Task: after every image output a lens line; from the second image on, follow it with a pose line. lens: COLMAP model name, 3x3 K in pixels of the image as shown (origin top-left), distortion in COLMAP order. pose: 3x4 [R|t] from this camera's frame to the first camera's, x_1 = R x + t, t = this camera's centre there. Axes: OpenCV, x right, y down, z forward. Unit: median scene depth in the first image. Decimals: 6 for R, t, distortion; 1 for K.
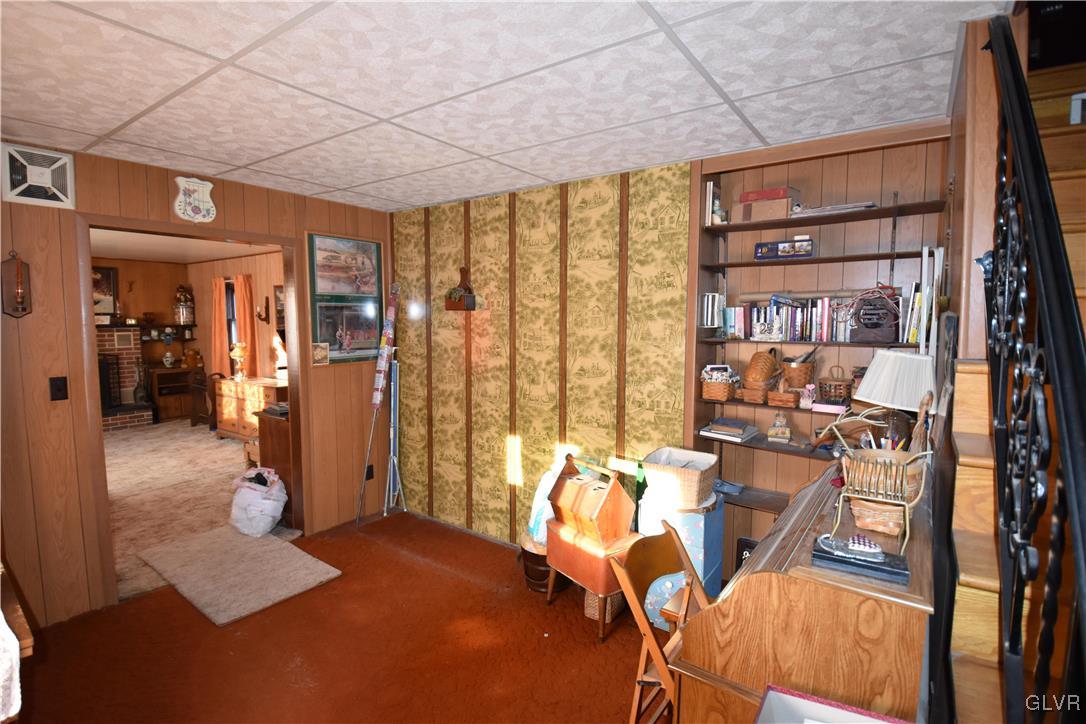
lens RADIAL K [[536.0, 0, 549.5], [0, 536.0, 362.9], [0, 0, 1]] dist [0.019614, -0.038276]
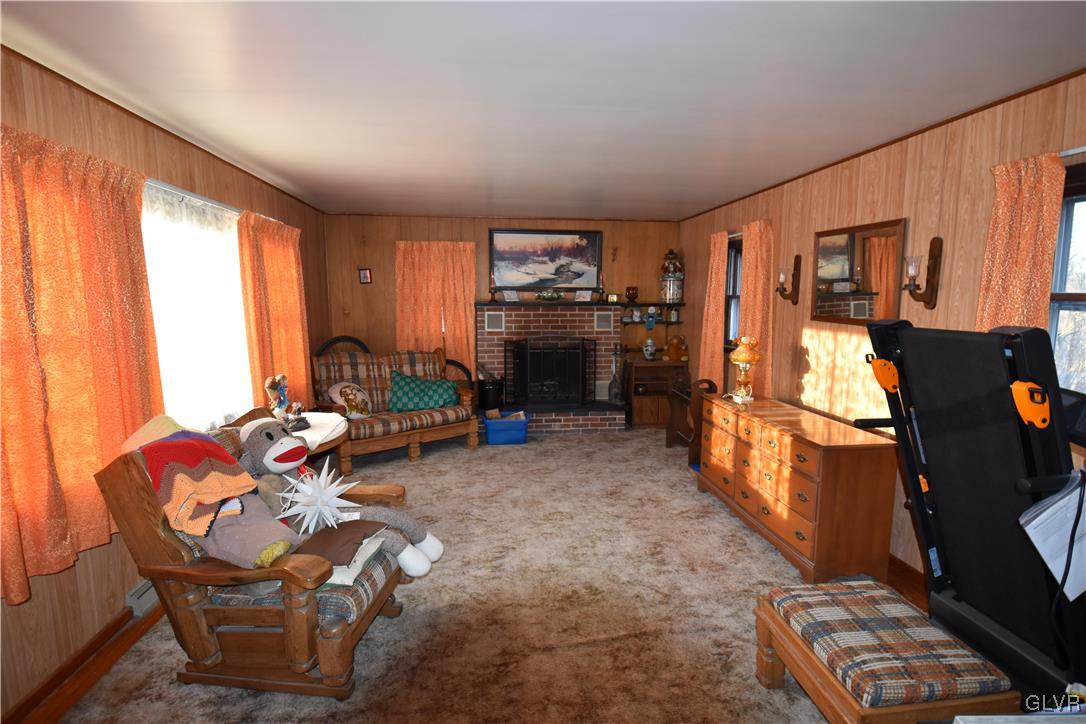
lens RADIAL K [[536.0, 0, 549.5], [0, 536.0, 362.9], [0, 0, 1]] dist [0.019614, -0.038276]
pose [[0.677530, 0.095350, -0.729288, -0.262171], [-0.064406, 0.995444, 0.070312, -0.032515], [0.732669, -0.000668, 0.680584, 0.399051]]
